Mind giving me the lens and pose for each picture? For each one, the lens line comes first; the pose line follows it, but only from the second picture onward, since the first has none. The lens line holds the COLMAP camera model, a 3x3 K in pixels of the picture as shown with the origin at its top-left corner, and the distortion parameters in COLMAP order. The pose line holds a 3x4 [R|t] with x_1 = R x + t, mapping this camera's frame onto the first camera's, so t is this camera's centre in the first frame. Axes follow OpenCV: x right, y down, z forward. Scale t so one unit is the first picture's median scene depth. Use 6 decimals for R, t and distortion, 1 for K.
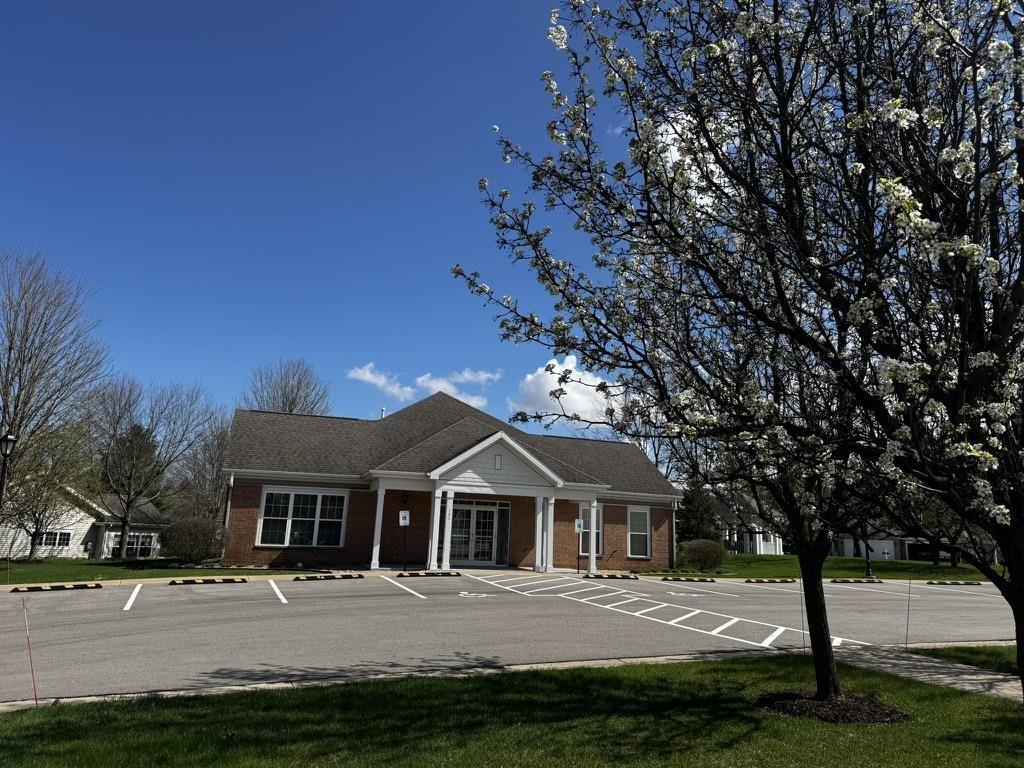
lens RADIAL K [[720.1, 0, 512.0], [0, 720.1, 384.0], [0, 0, 1]] dist [0.124096, -0.170589]
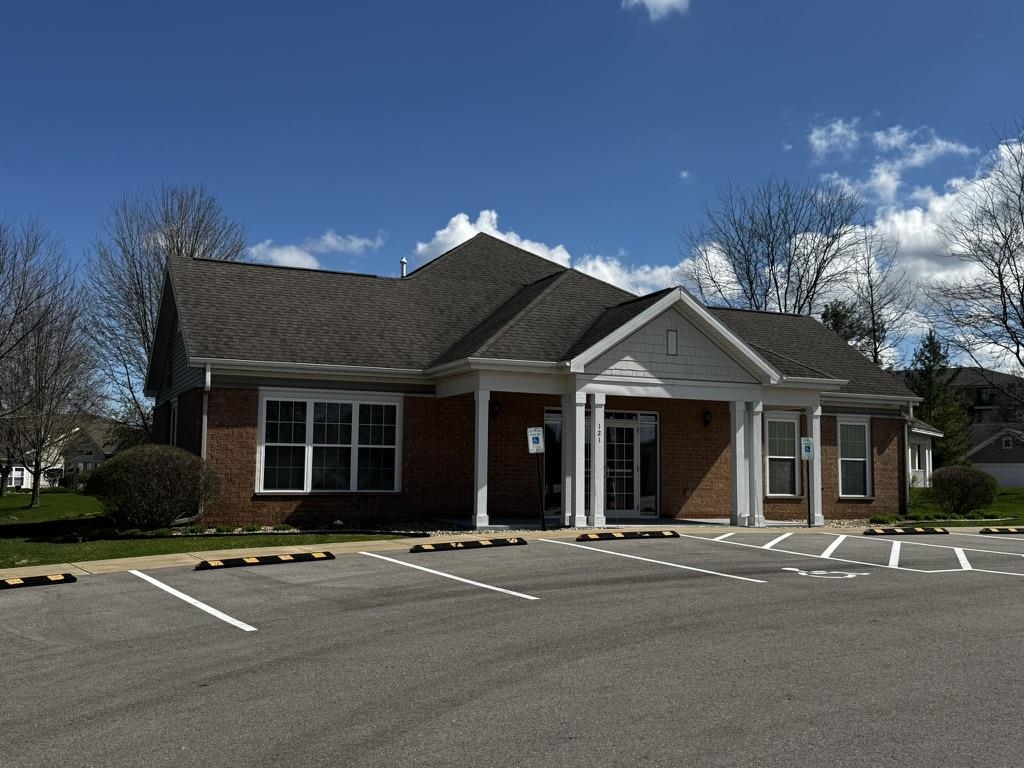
lens RADIAL K [[1053.5, 0, 512.0], [0, 1053.5, 384.0], [0, 0, 1]] dist [0.177485, 0.008798]
pose [[0.995350, -0.016830, 0.094840, -0.227264], [0.004803, 0.992065, 0.125636, 0.034518], [-0.096202, -0.124596, 0.987533, 0.175789]]
